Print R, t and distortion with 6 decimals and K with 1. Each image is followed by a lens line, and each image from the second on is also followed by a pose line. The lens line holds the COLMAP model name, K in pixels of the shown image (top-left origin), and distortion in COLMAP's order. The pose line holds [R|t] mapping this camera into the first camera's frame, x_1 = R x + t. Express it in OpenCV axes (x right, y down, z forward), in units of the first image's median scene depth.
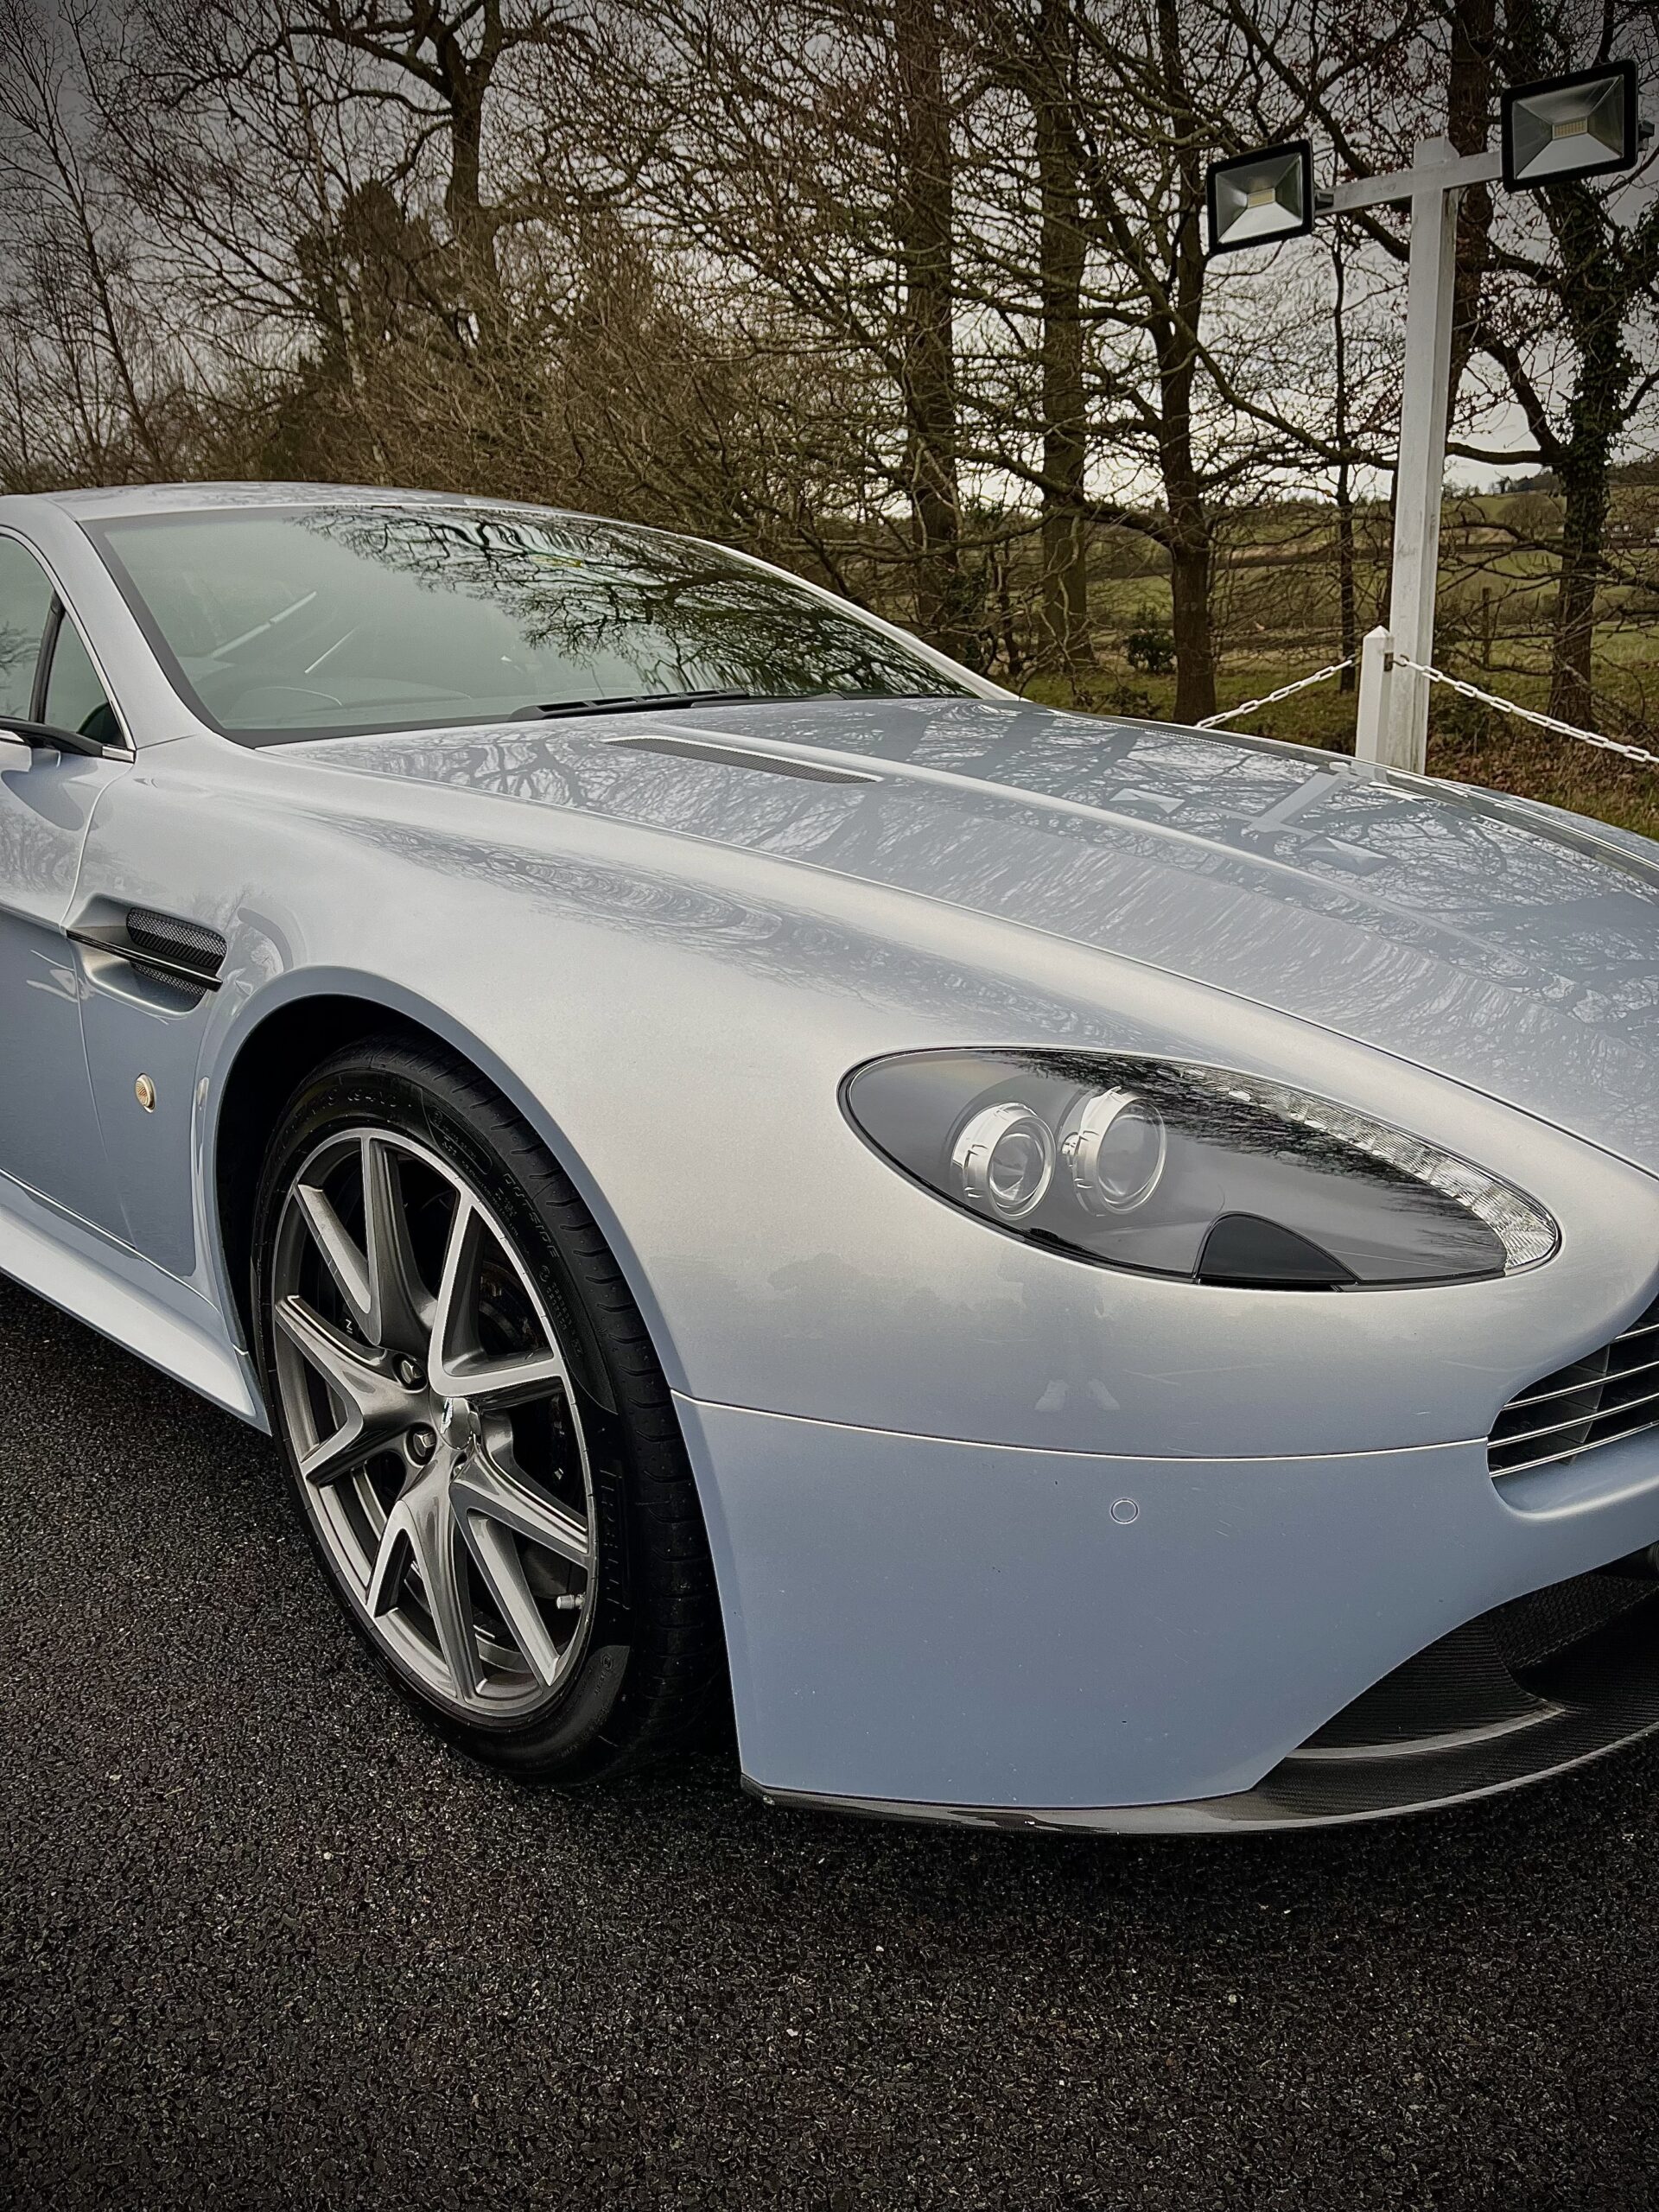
lens RADIAL K [[1663.9, 0, 830.1], [0, 1663.9, 1112.6], [0, 0, 1]] dist [0.046659, -0.073250]
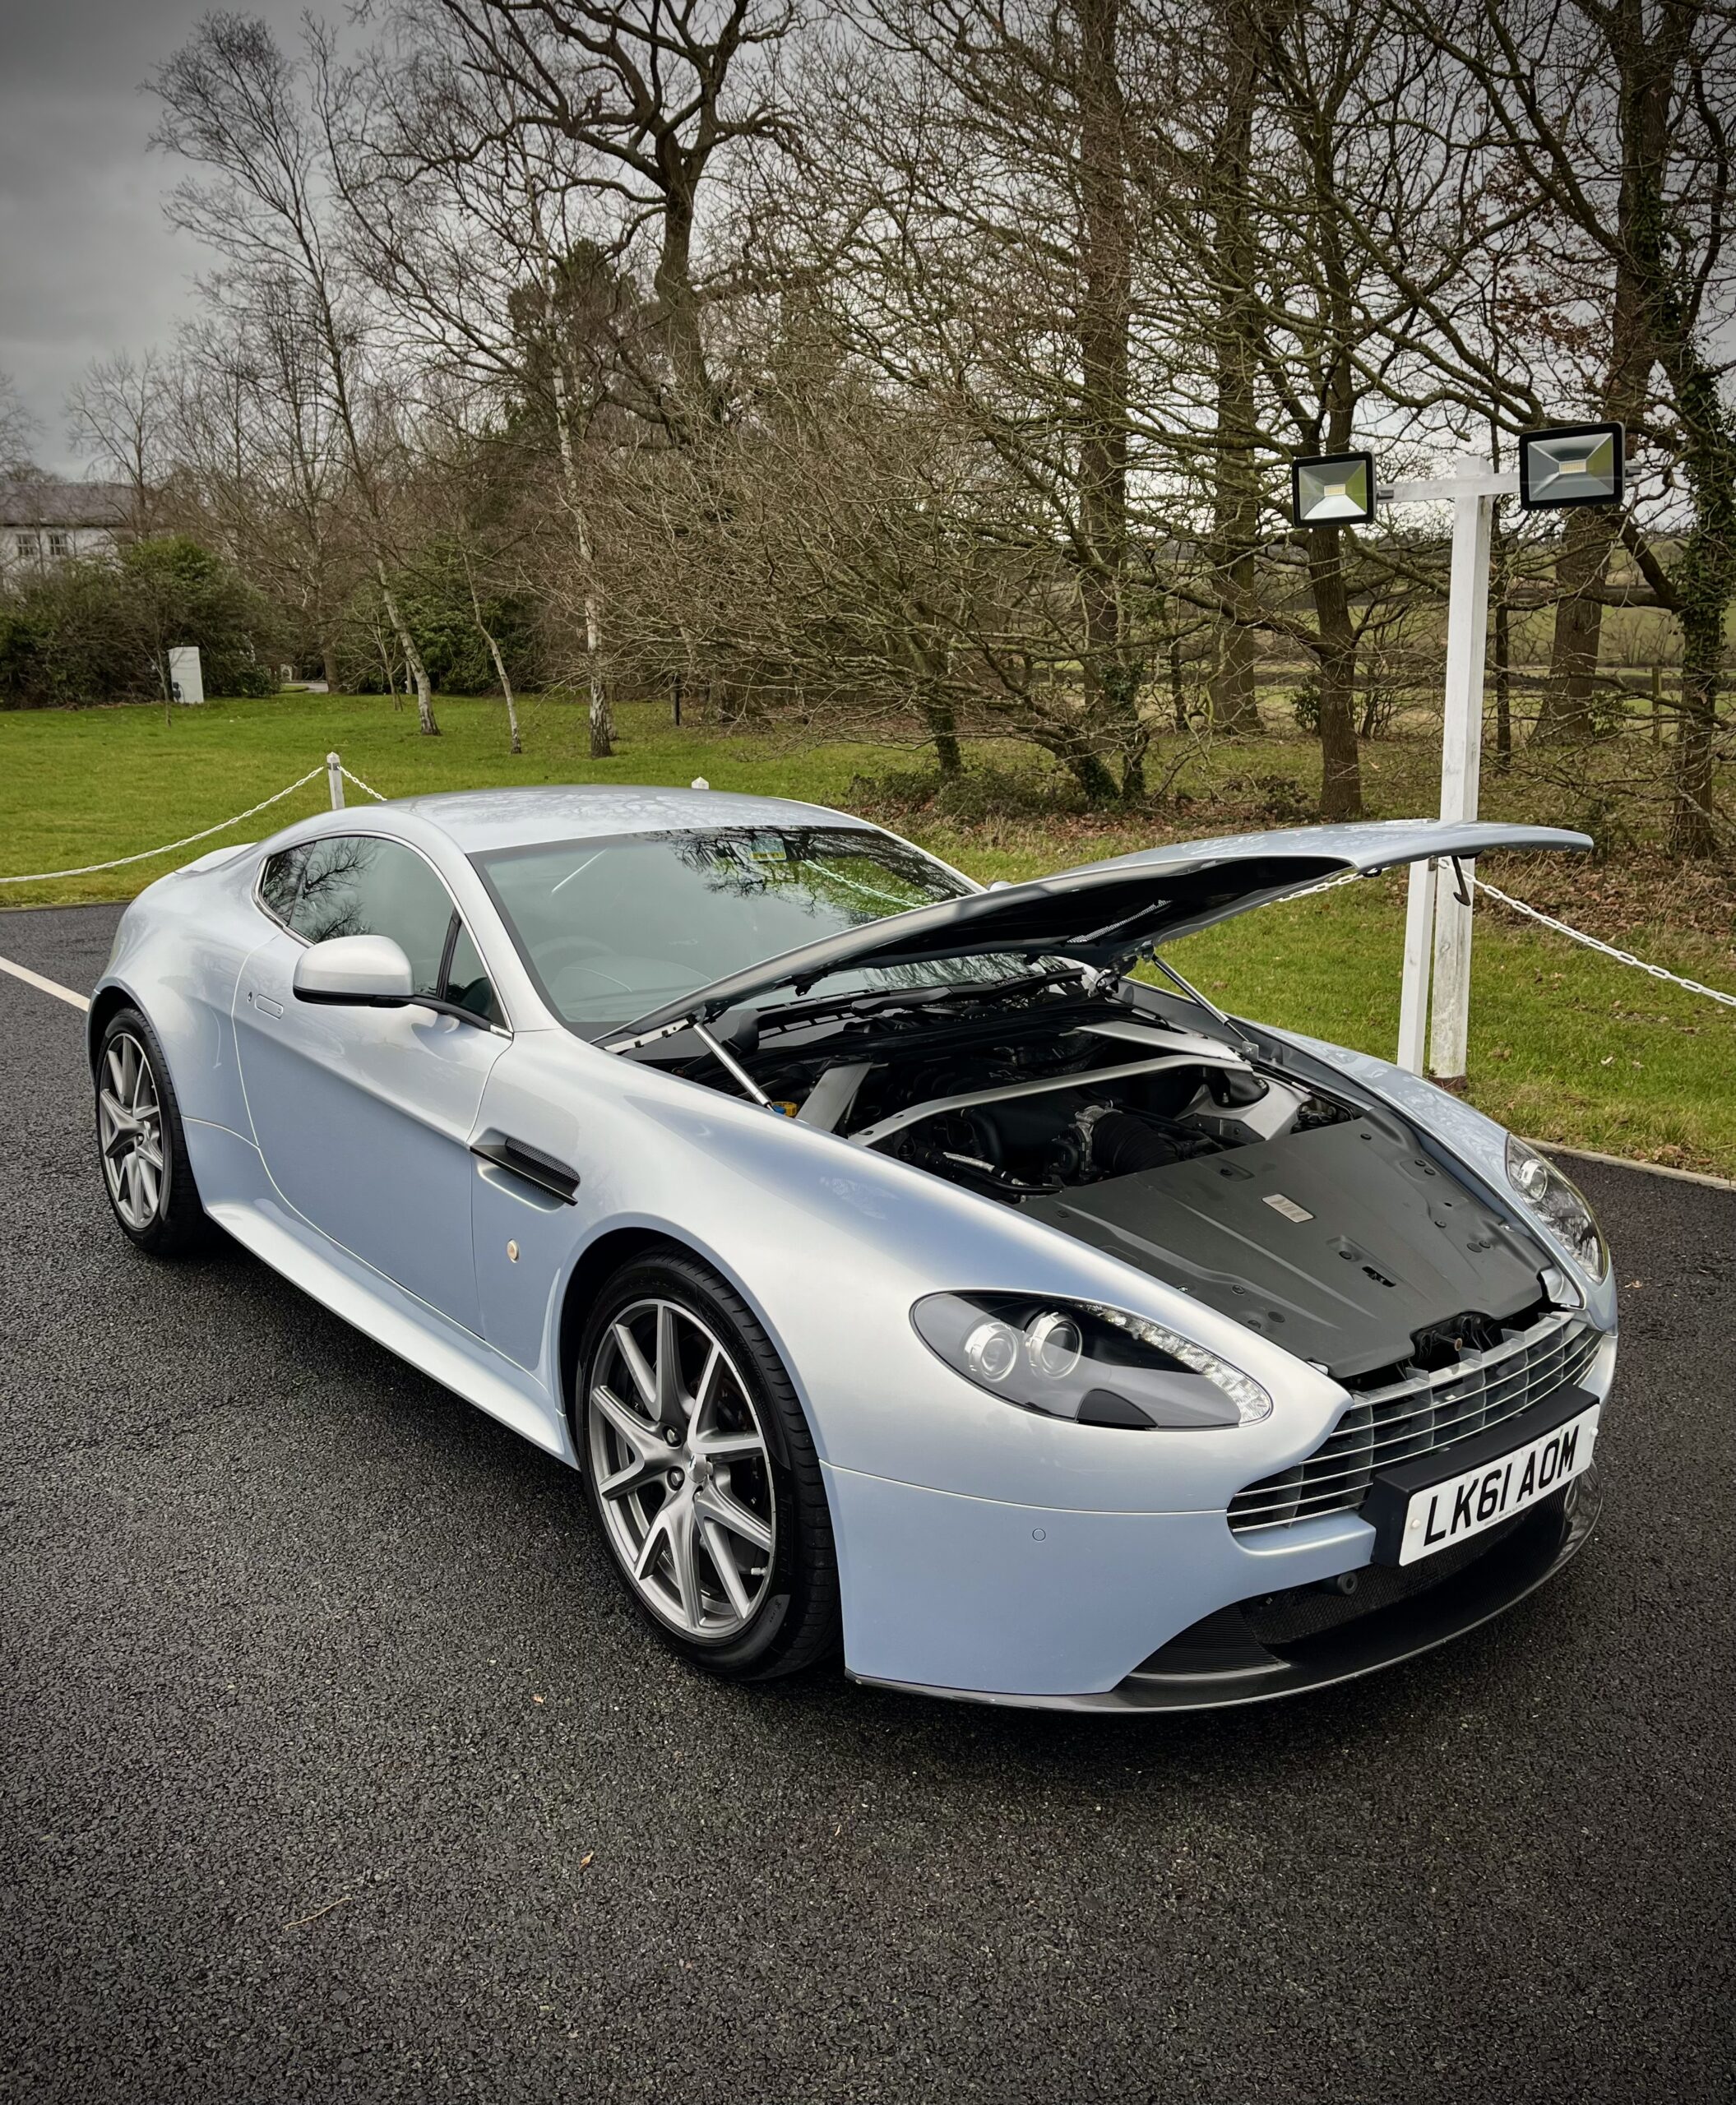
lens RADIAL K [[1710.9, 0, 879.8], [0, 1710.9, 964.7], [0, 0, 1]] dist [0.044209, -0.066223]
pose [[0.996961, 0.043199, -0.064825, 0.059924], [-0.049787, 0.993360, -0.103712, -0.151396], [0.059914, 0.106624, 0.992493, -0.783188]]
